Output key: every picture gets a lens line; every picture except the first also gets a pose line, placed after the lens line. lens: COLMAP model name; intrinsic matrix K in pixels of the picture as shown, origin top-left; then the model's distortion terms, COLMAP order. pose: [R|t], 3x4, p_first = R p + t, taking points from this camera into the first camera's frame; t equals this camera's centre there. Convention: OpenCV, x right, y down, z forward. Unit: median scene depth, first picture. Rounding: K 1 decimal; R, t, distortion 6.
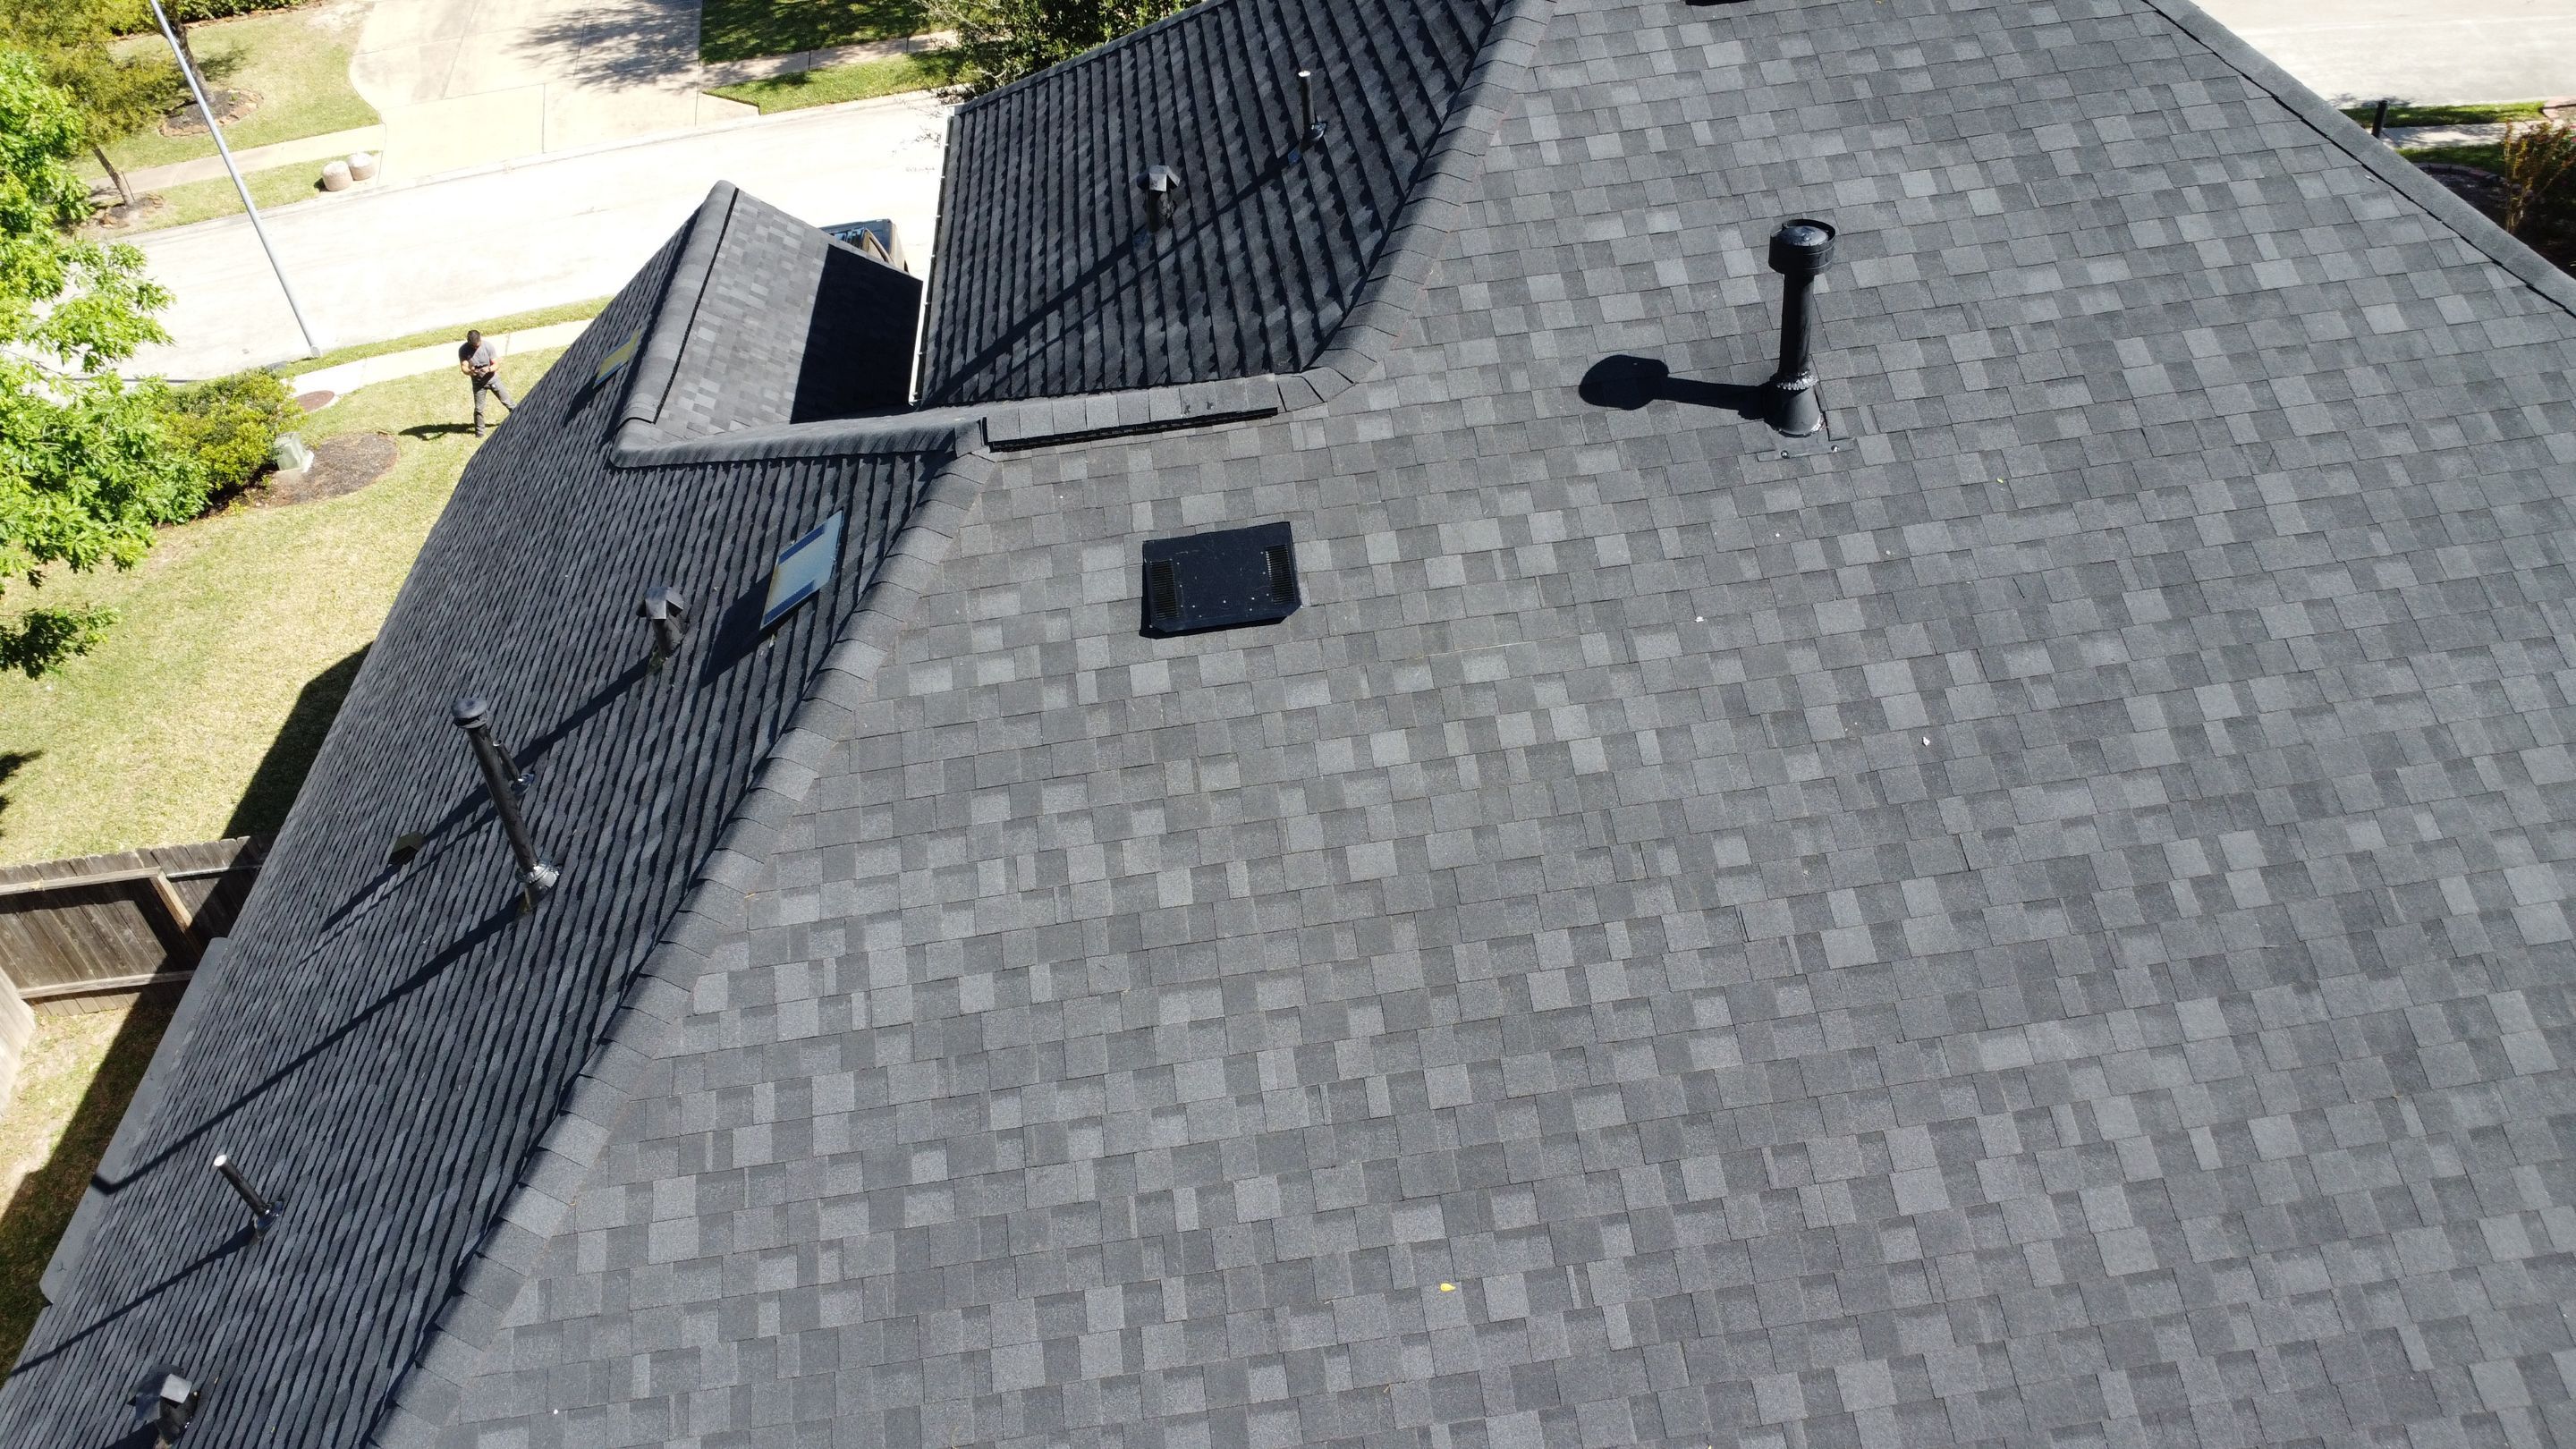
lens RADIAL K [[1863.5, 0, 1287.9], [0, 1863.5, 710.7], [0, 0, 1]] dist [-0.018709, -0.022114]
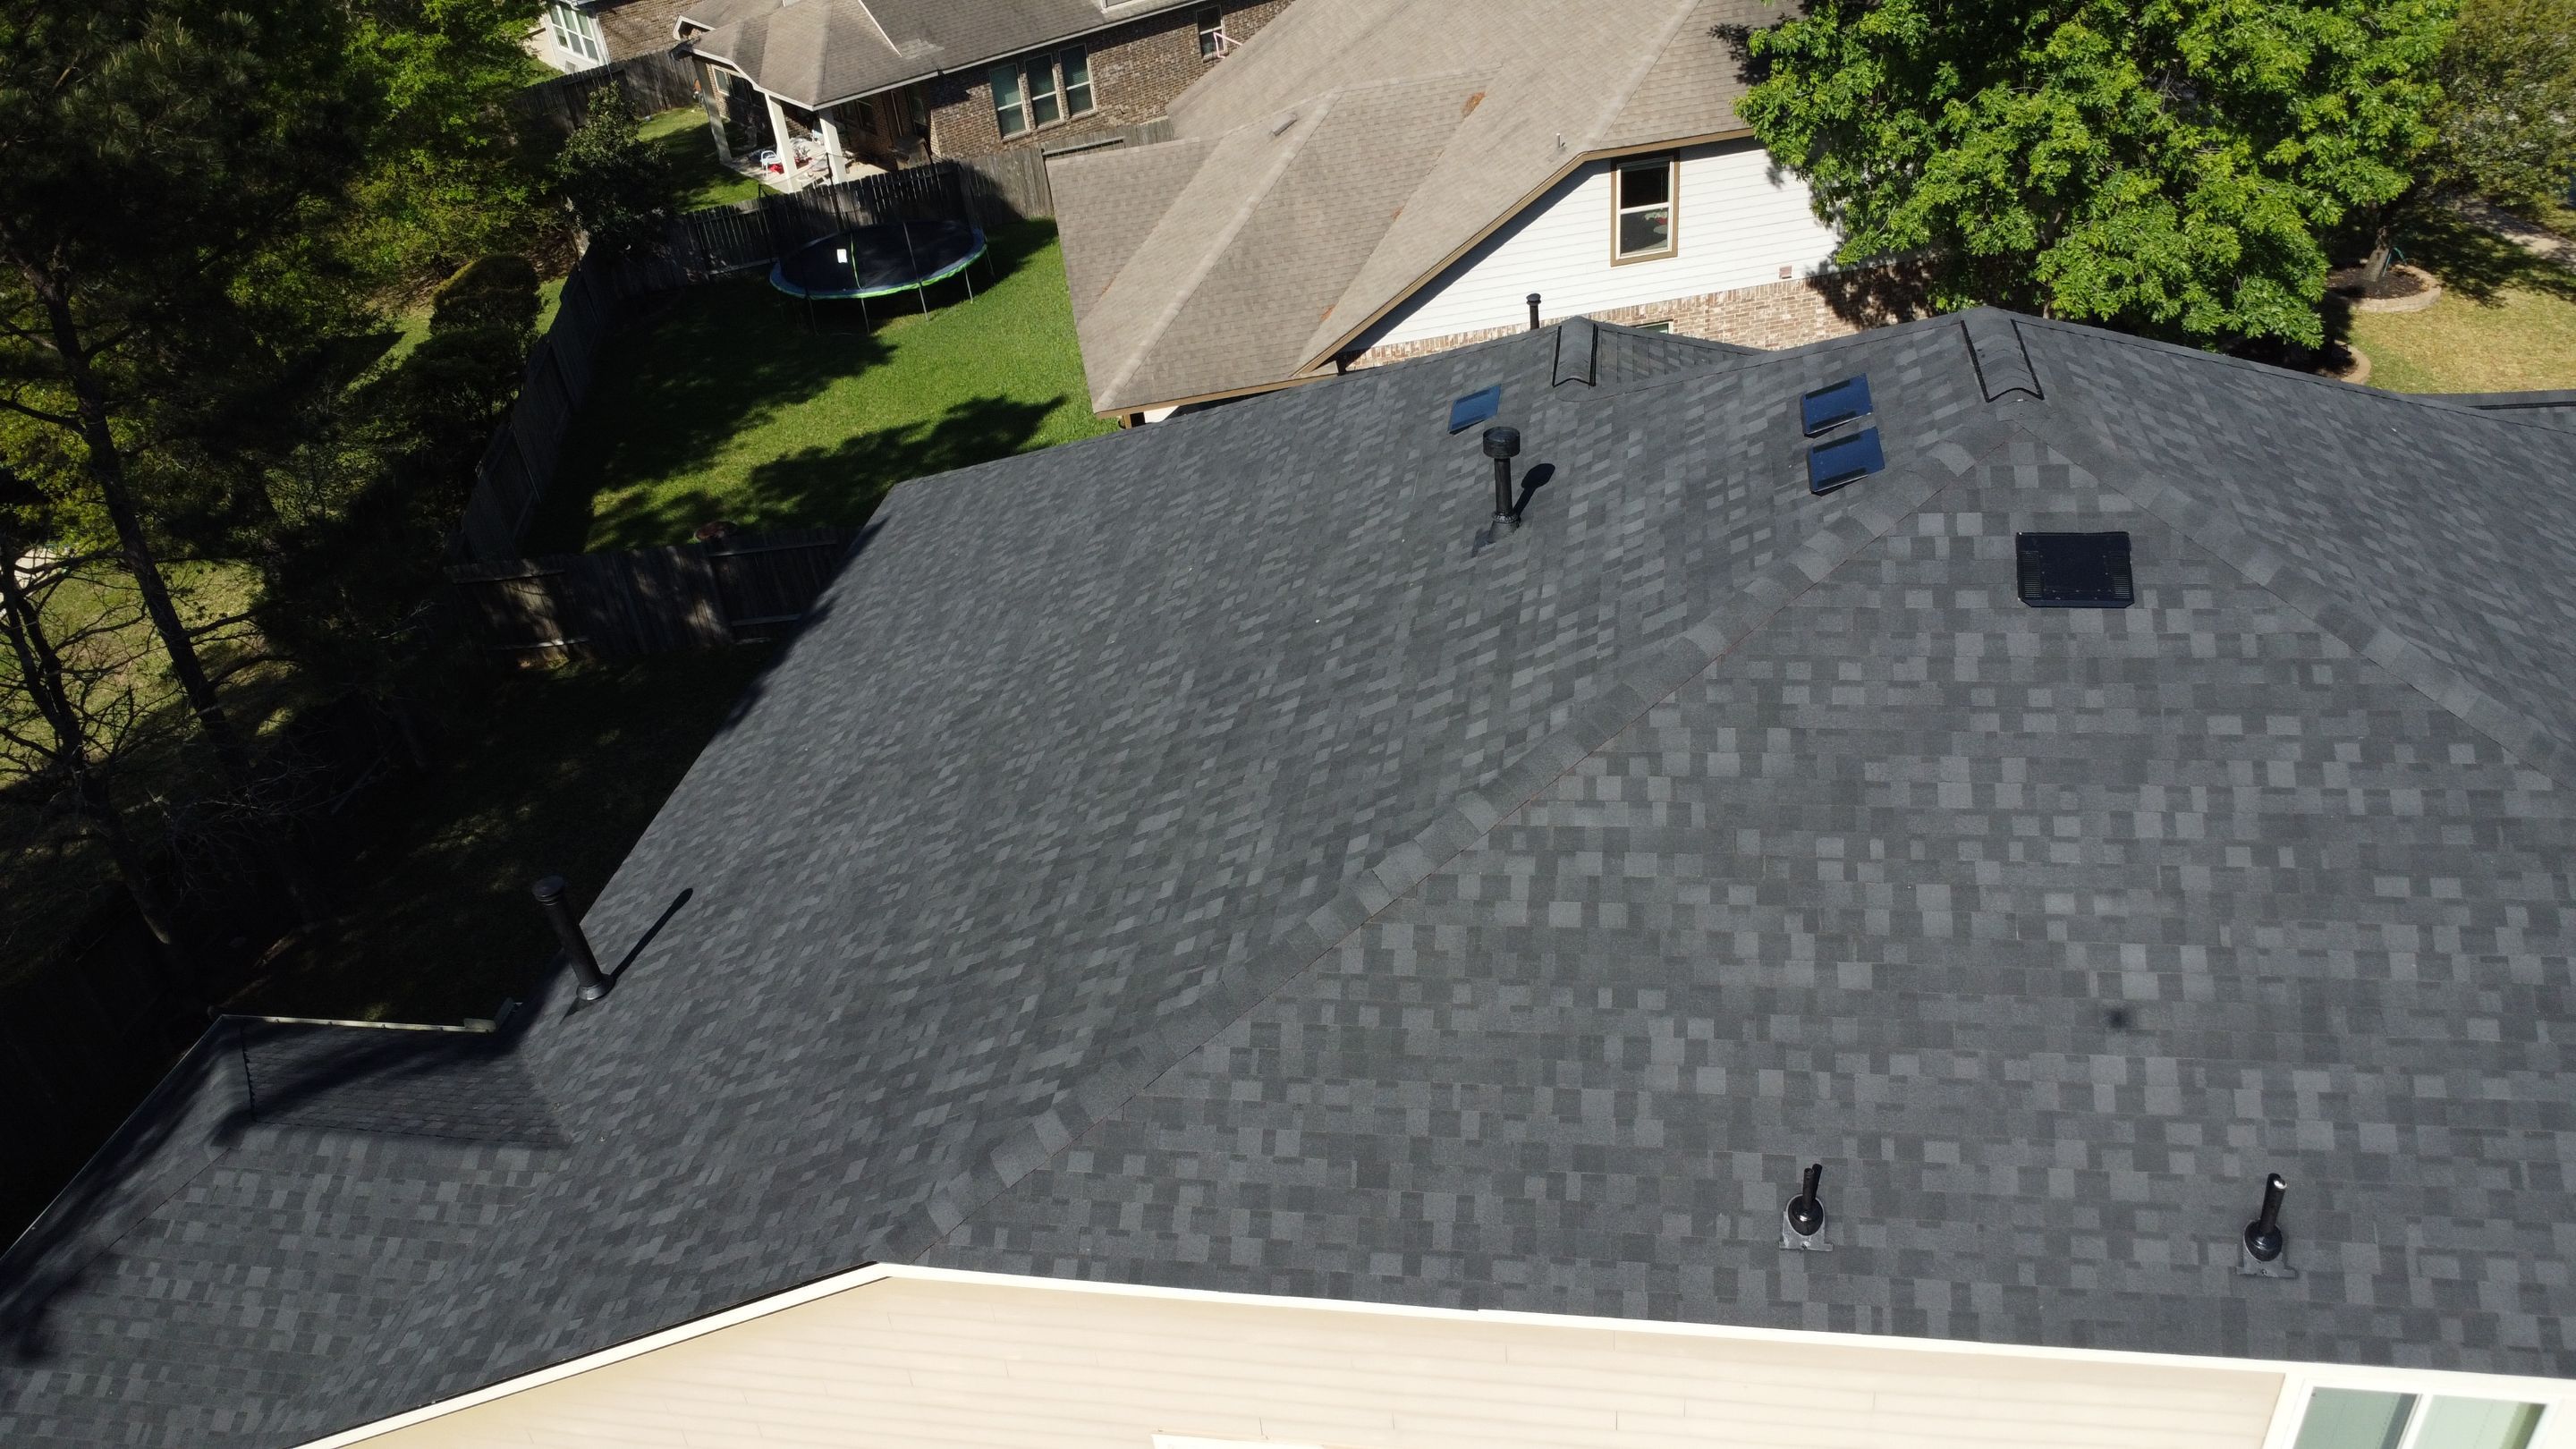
lens RADIAL K [[1863.5, 0, 1287.3], [0, 1863.5, 711.9], [0, 0, 1]] dist [-0.018709, -0.022114]
pose [[-0.246340, 0.639724, -0.728059, 1.765280], [-0.492878, 0.564125, 0.662446, -1.166900], [0.834499, 0.522031, 0.176340, 0.638564]]
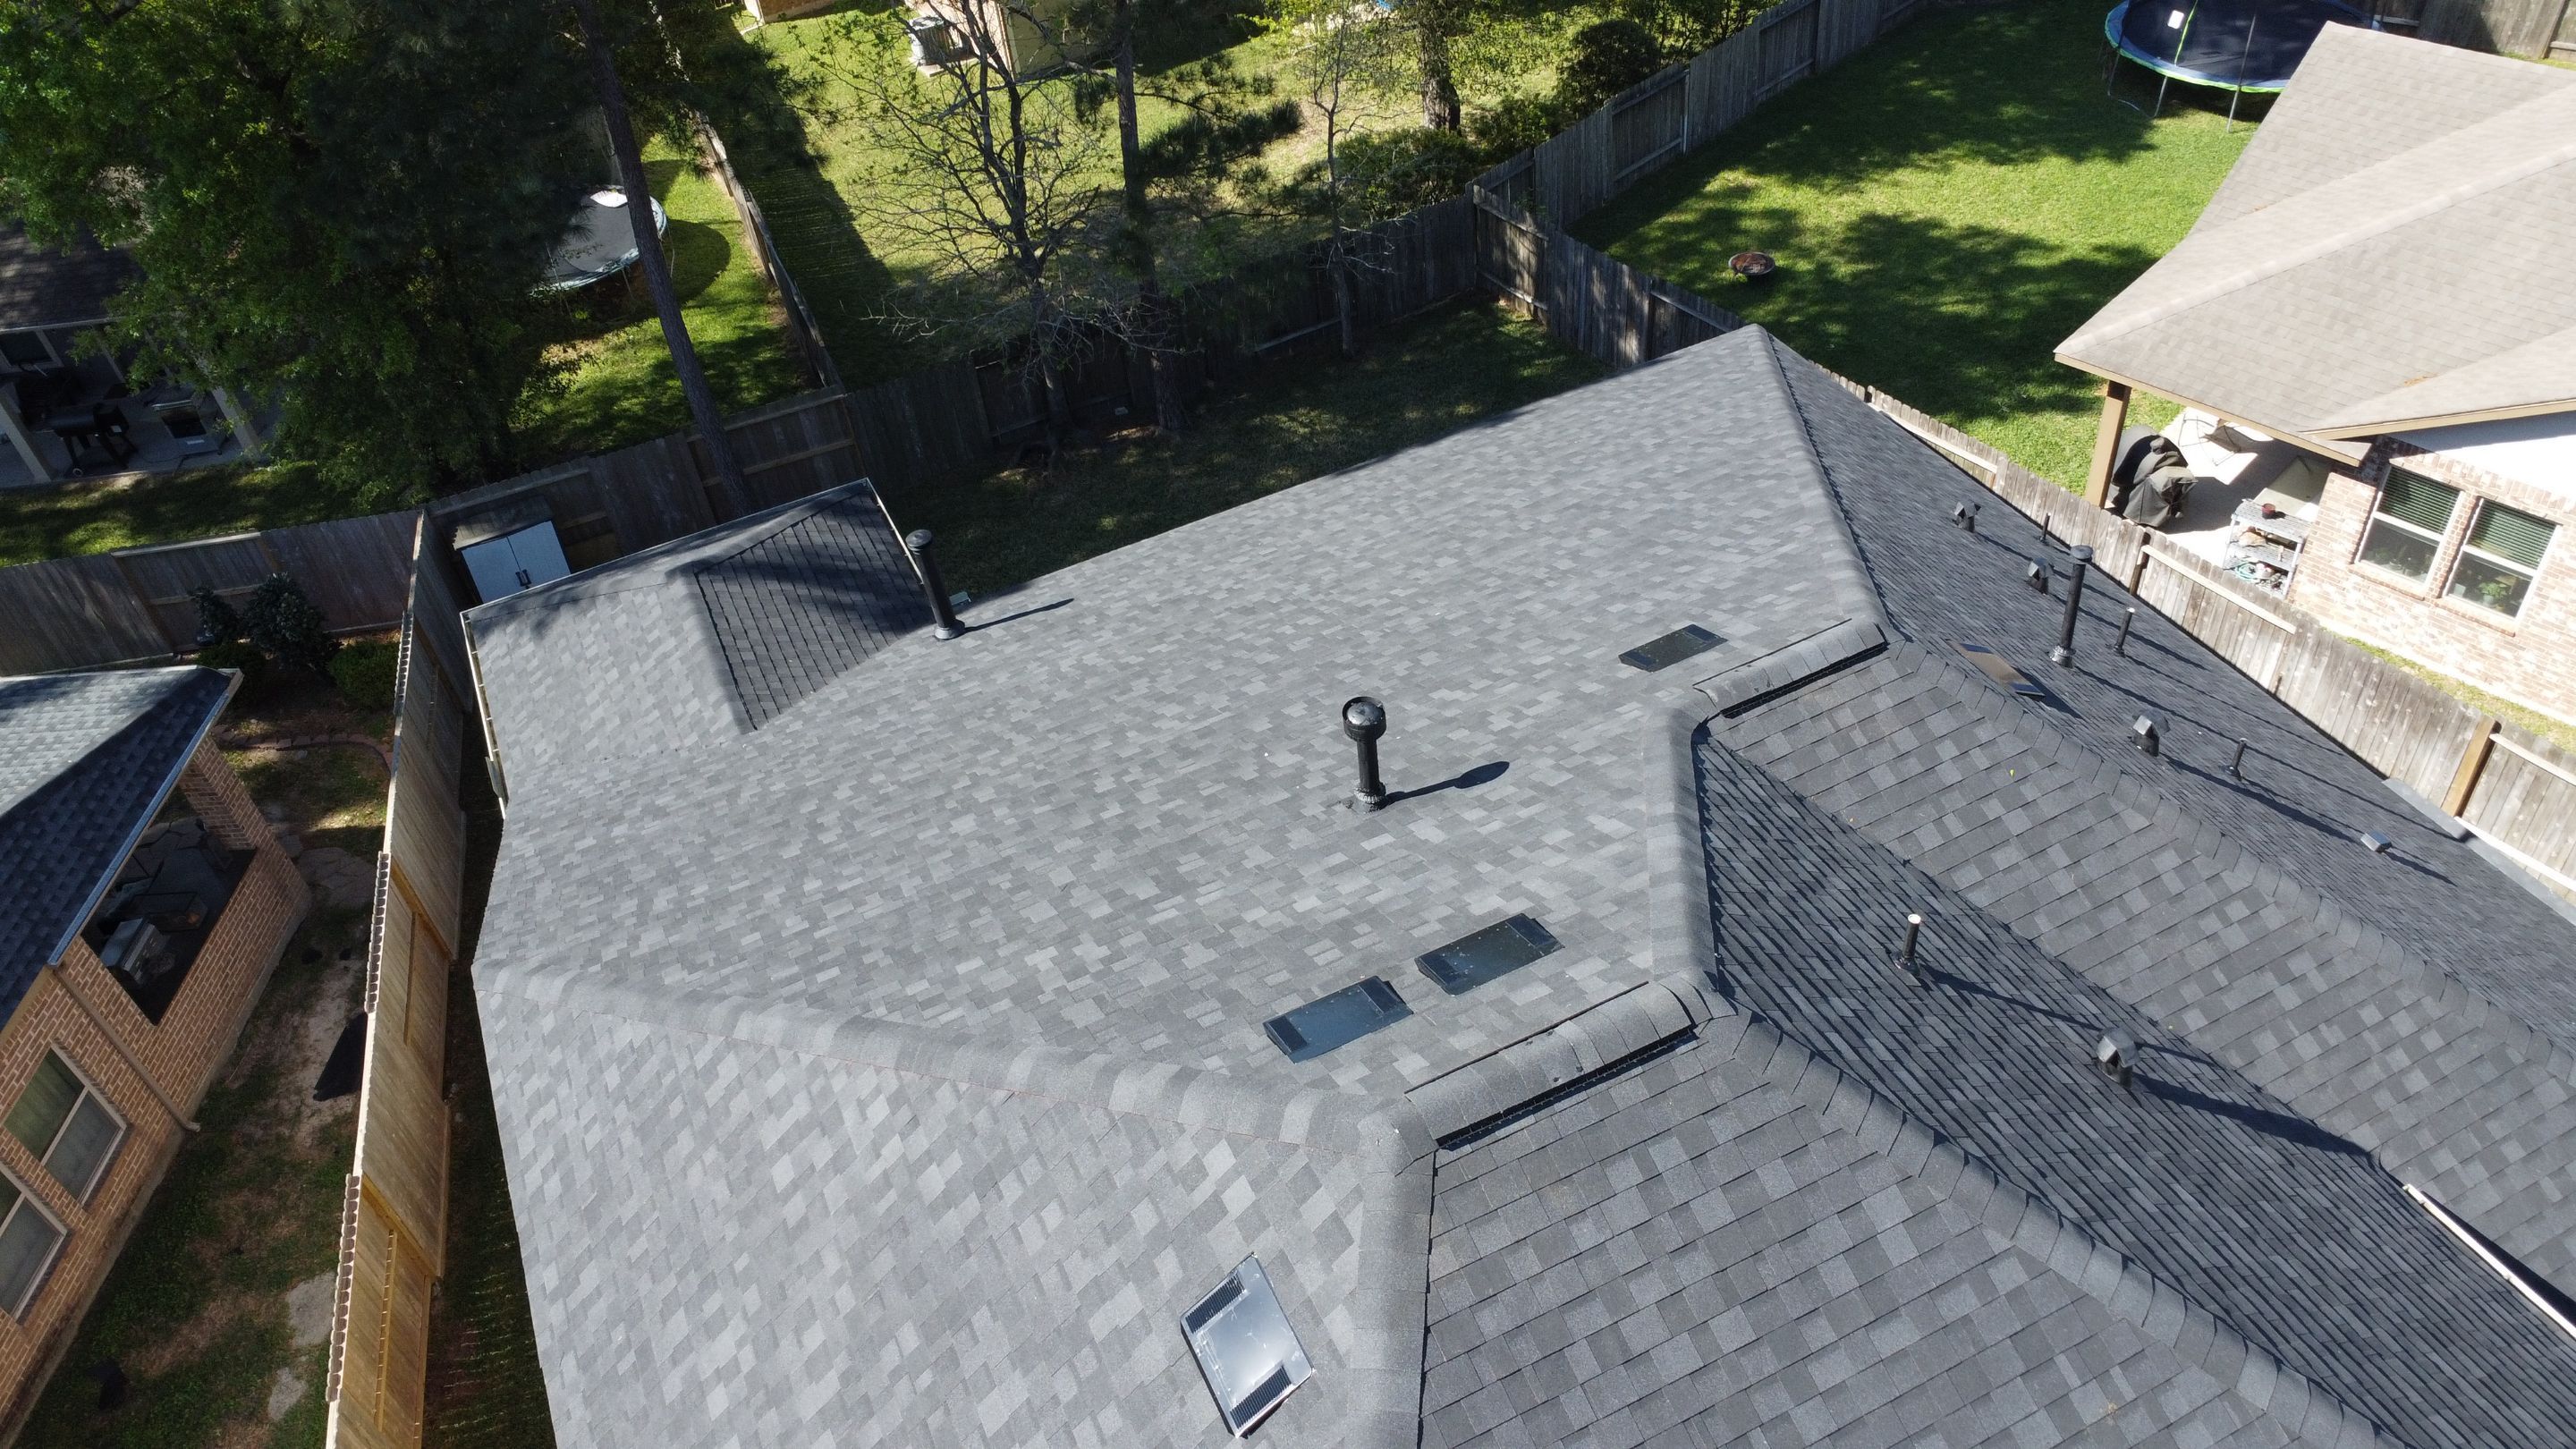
lens RADIAL K [[1863.5, 0, 1289.9], [0, 1863.5, 714.2], [0, 0, 1]] dist [-0.018709, -0.022114]
pose [[-0.922331, 0.365985, -0.123938, 0.503299], [-0.061485, 0.177653, 0.982171, -1.661859], [0.381477, 0.913507, -0.141352, 1.163685]]
